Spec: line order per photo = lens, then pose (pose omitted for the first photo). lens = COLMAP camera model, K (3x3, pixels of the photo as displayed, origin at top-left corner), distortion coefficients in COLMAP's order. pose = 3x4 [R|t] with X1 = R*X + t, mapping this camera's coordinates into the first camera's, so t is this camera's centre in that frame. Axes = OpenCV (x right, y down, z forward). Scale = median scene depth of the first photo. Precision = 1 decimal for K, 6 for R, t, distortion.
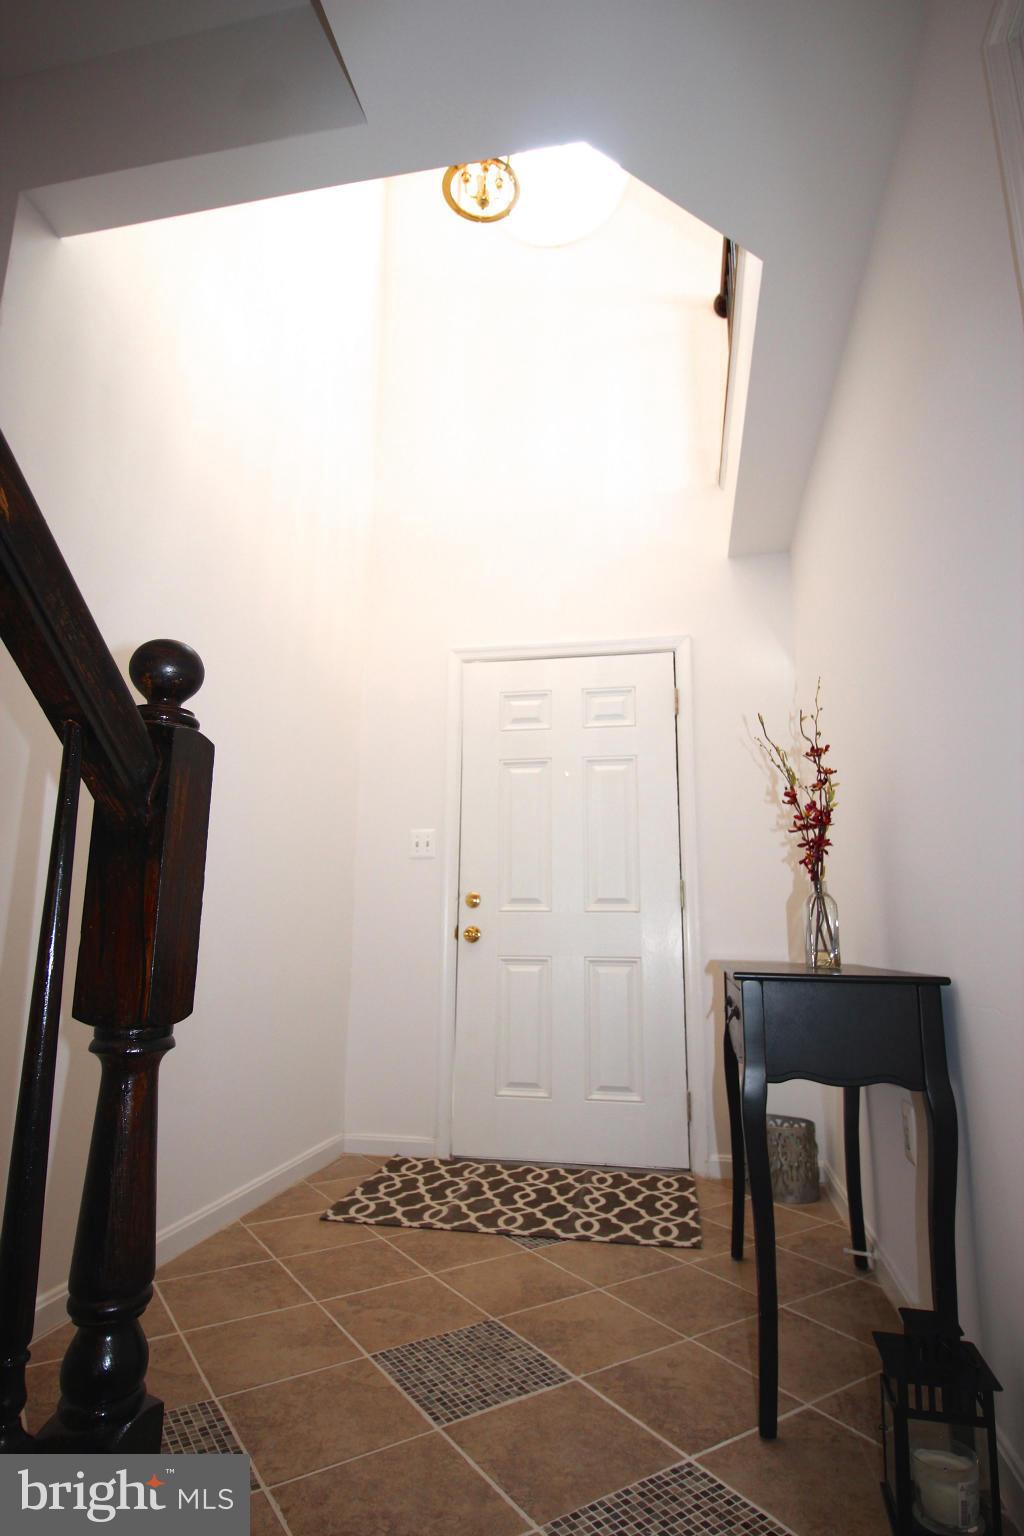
lens RADIAL K [[827.4, 0, 514.7], [0, 827.4, 768.1], [0, 0, 1]] dist [0.002748, -0.000311]
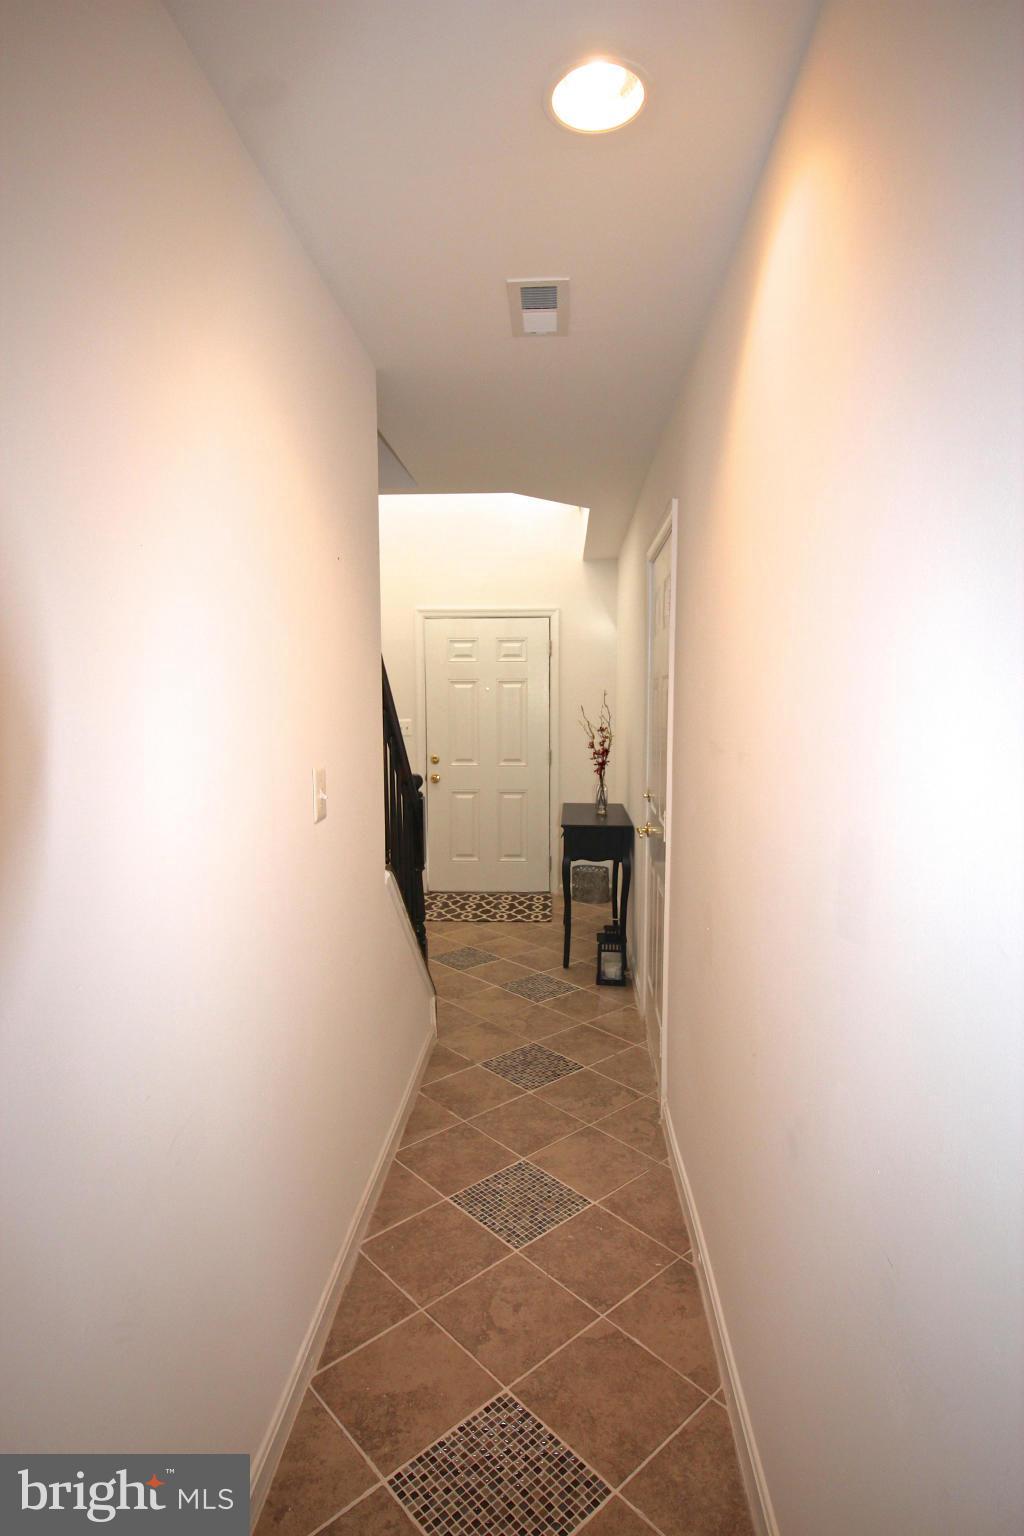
lens RADIAL K [[827.4, 0, 512.0], [0, 827.4, 769.5], [0, 0, 1]] dist [0.002748, -0.000311]
pose [[0.991295, -0.026971, 0.128864, -0.151082], [-0.012140, 0.955896, 0.293455, -0.448553], [-0.131095, -0.292465, 0.947248, -0.933784]]
